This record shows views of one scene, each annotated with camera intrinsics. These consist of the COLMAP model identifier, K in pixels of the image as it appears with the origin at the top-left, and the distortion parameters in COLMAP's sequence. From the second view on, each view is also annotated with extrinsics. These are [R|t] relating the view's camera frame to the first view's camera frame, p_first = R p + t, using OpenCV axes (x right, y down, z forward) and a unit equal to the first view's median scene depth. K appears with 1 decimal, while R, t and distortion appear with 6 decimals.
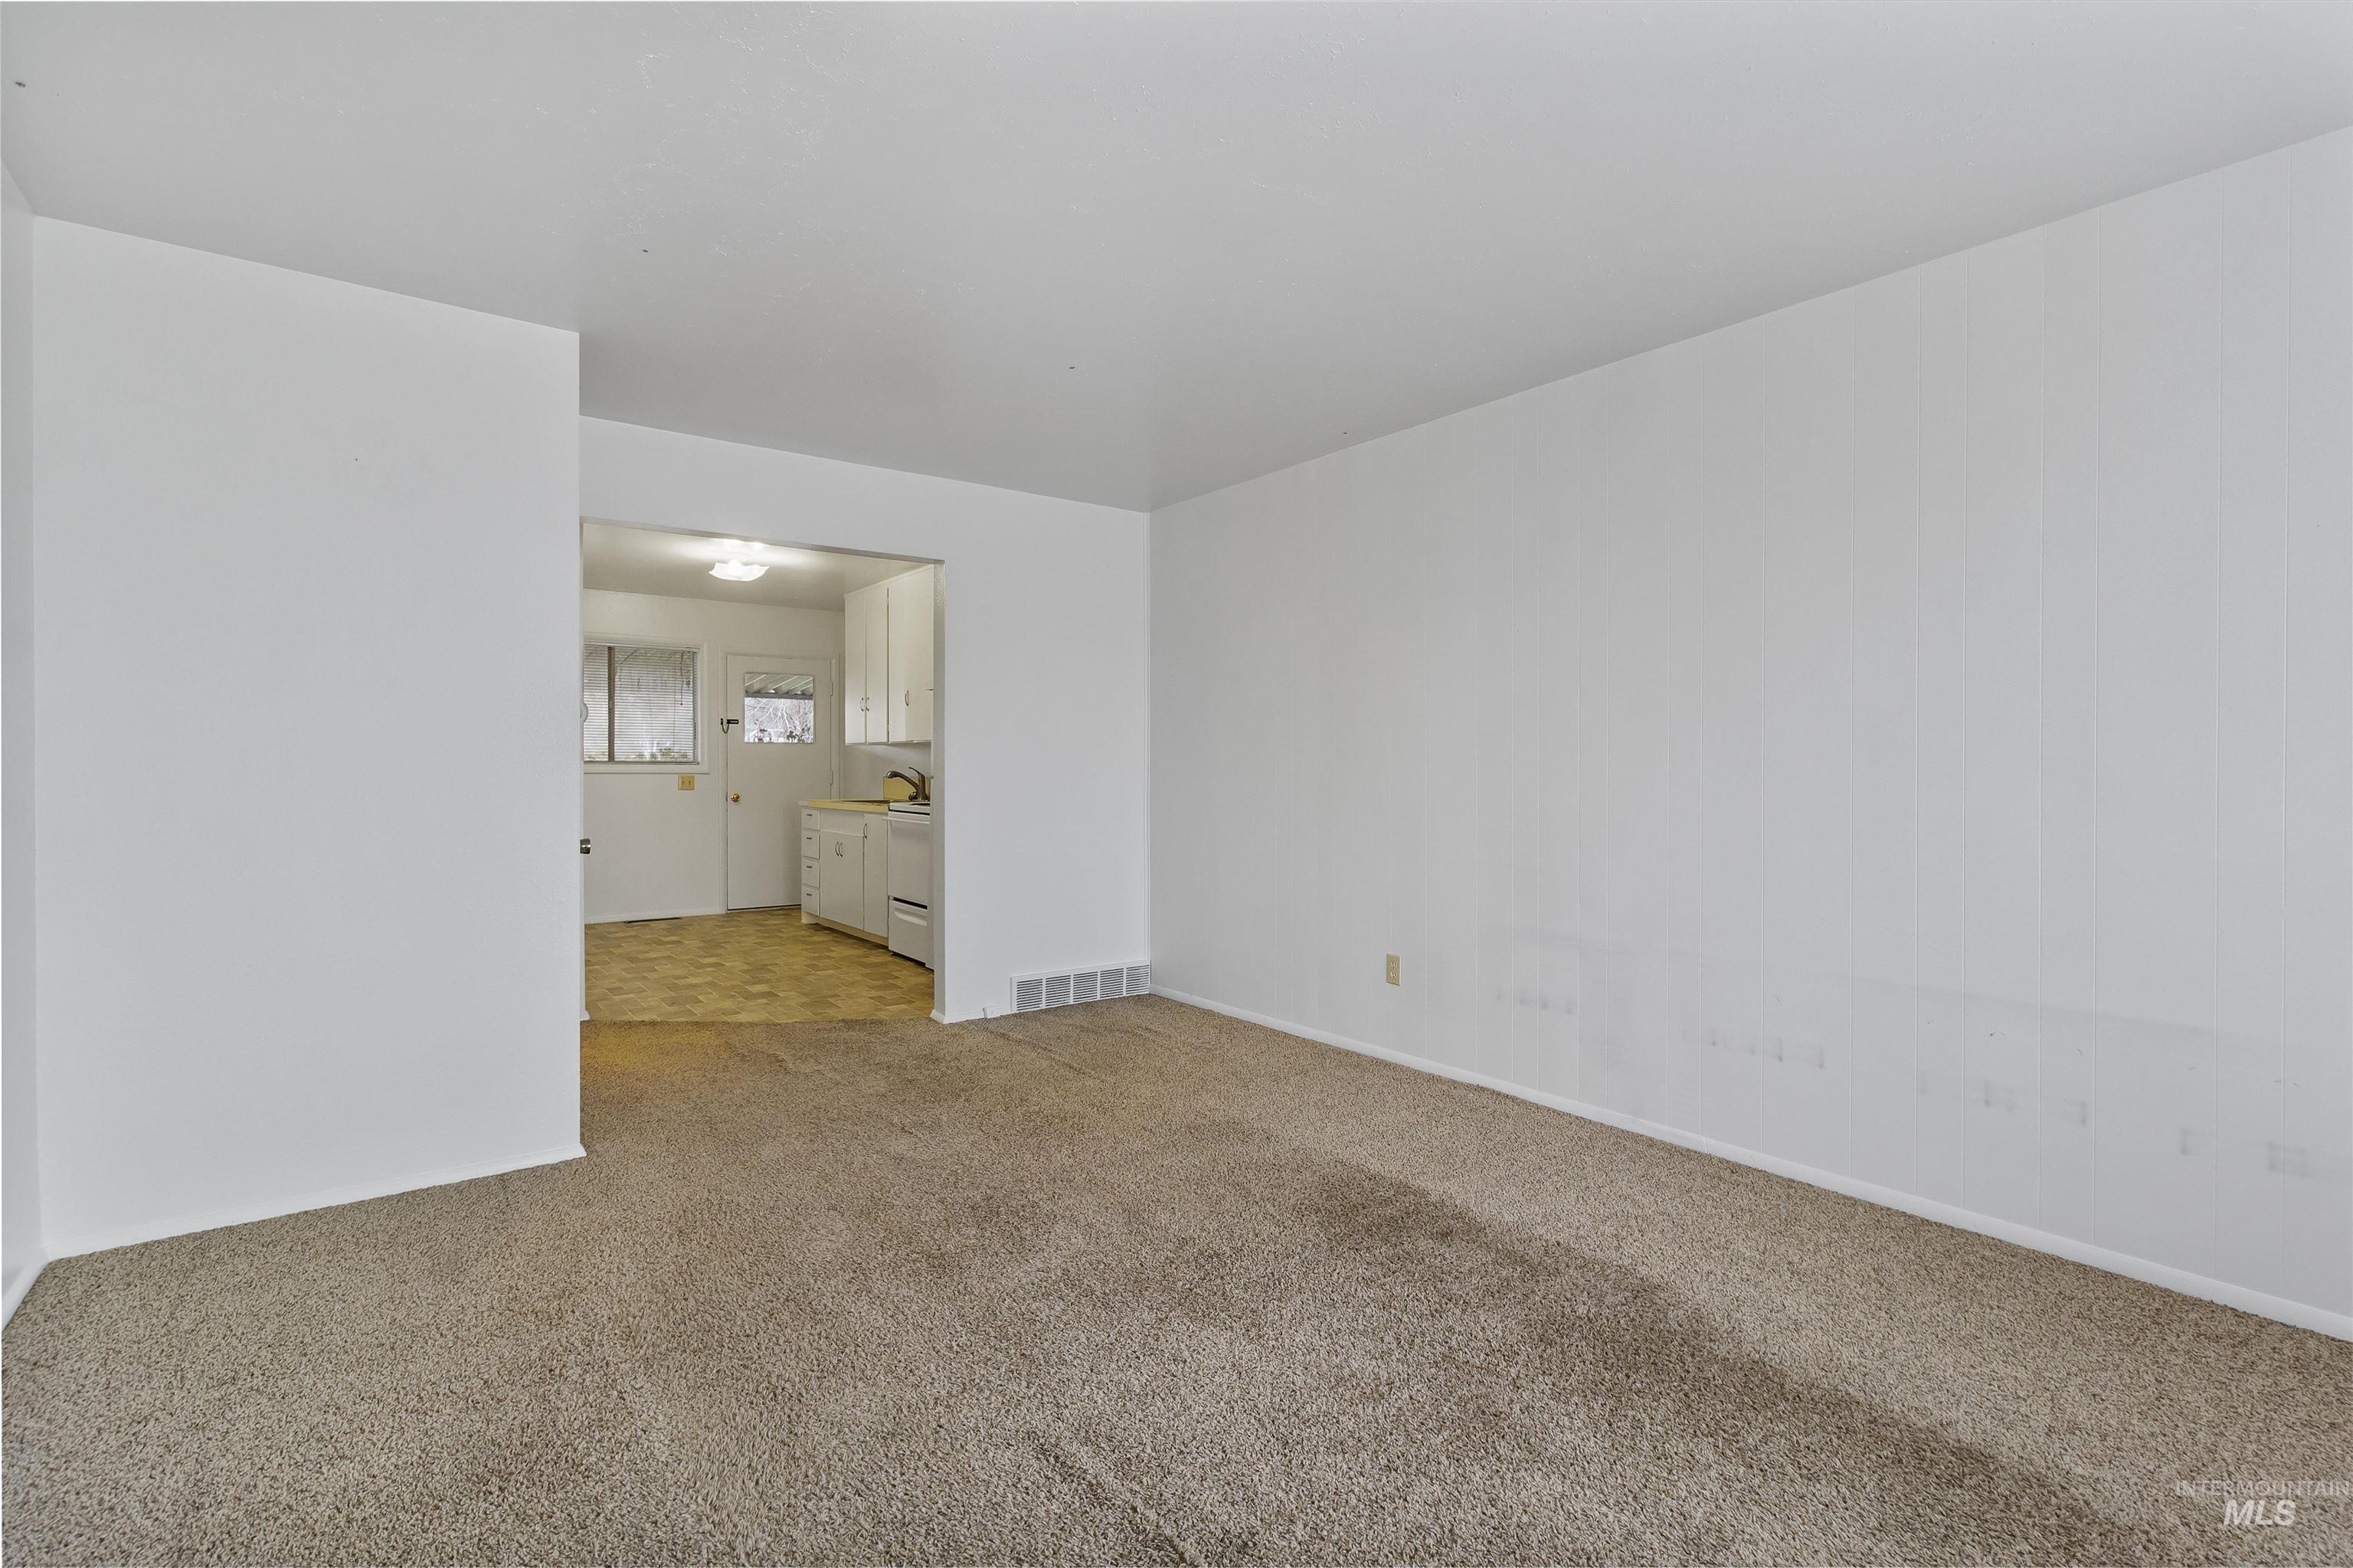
lens RADIAL K [[1095.4, 0, 1218.1], [0, 1095.4, 773.7], [0, 0, 1]] dist [0.002234, 0.000791]
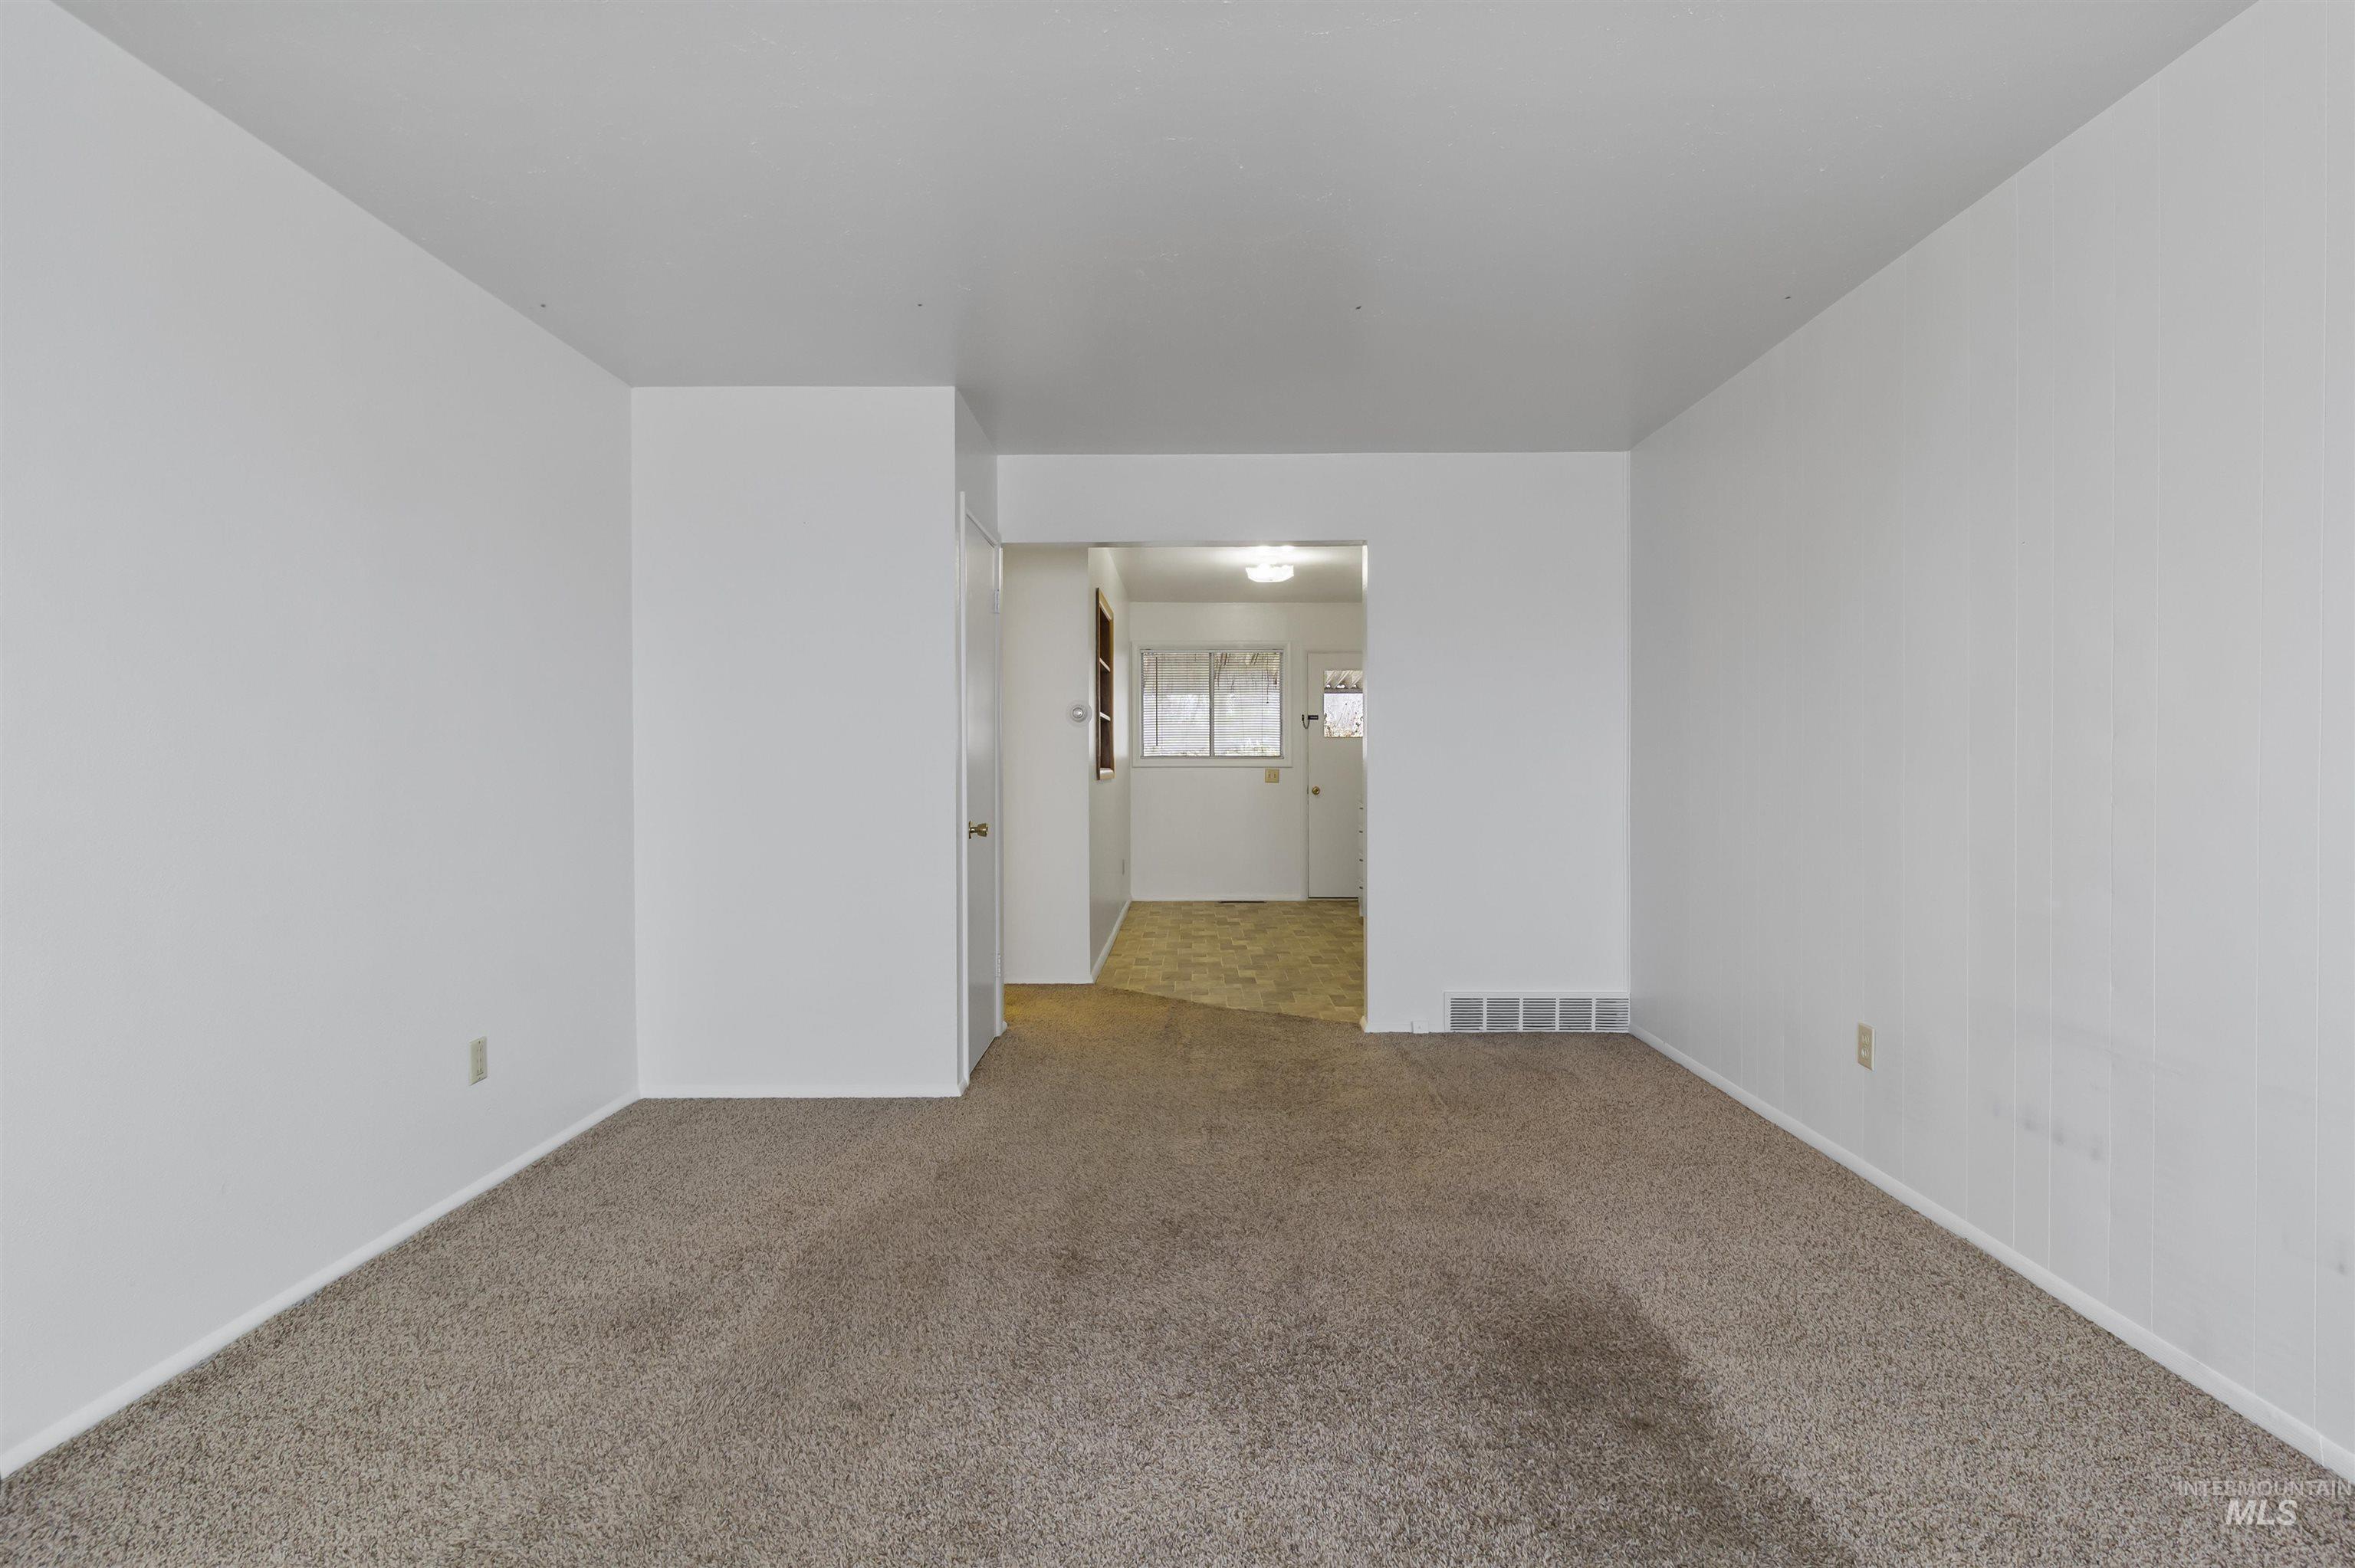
lens RADIAL K [[1133.5, 0, 1177.5], [0, 1133.5, 784.0], [0, 0, 1]] dist [0.002379, 0.000260]
pose [[0.781248, 0.008253, -0.624166, 0.220088], [0.001083, 0.999893, 0.014578, -0.000184], [0.624220, -0.012065, 0.781156, 0.131207]]
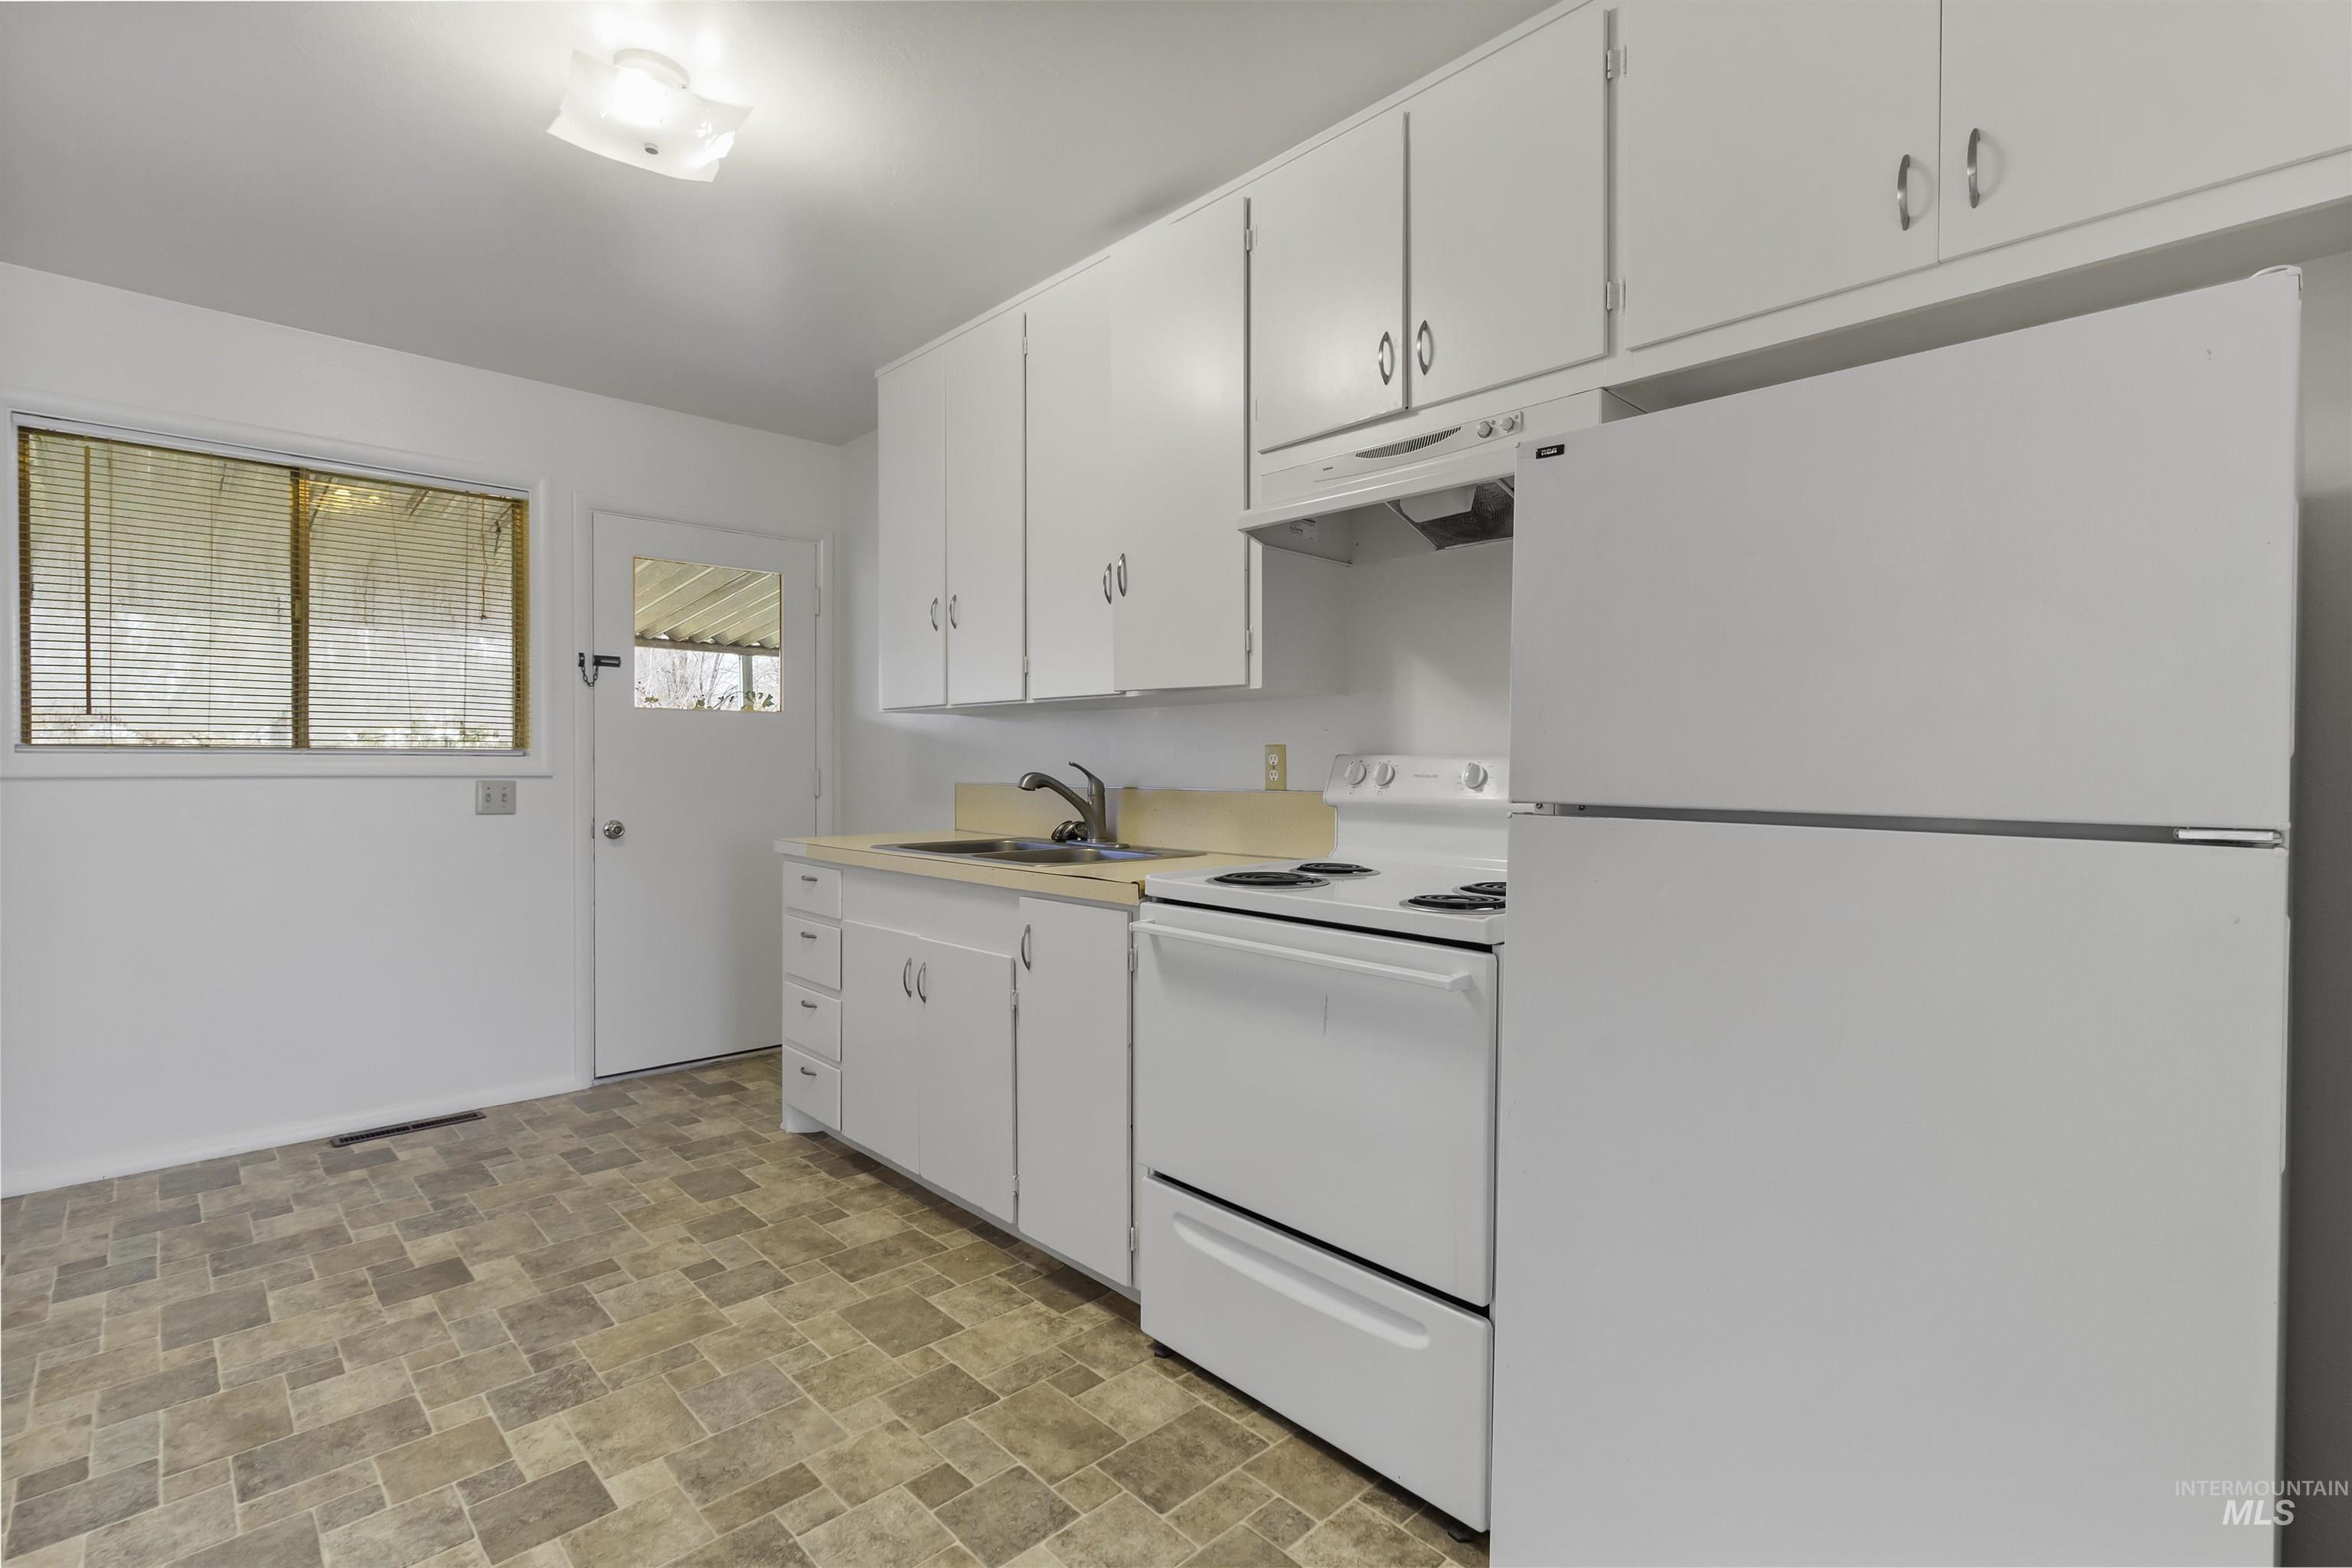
lens RADIAL K [[1094.9, 0, 1217.5], [0, 1094.9, 773.7], [0, 0, 1]] dist [0.002234, 0.000791]
pose [[0.994064, -0.000220, 0.108795, -0.411235], [-0.000288, 0.999989, 0.004655, -0.005892], [-0.108795, -0.004659, 0.994053, 0.890281]]
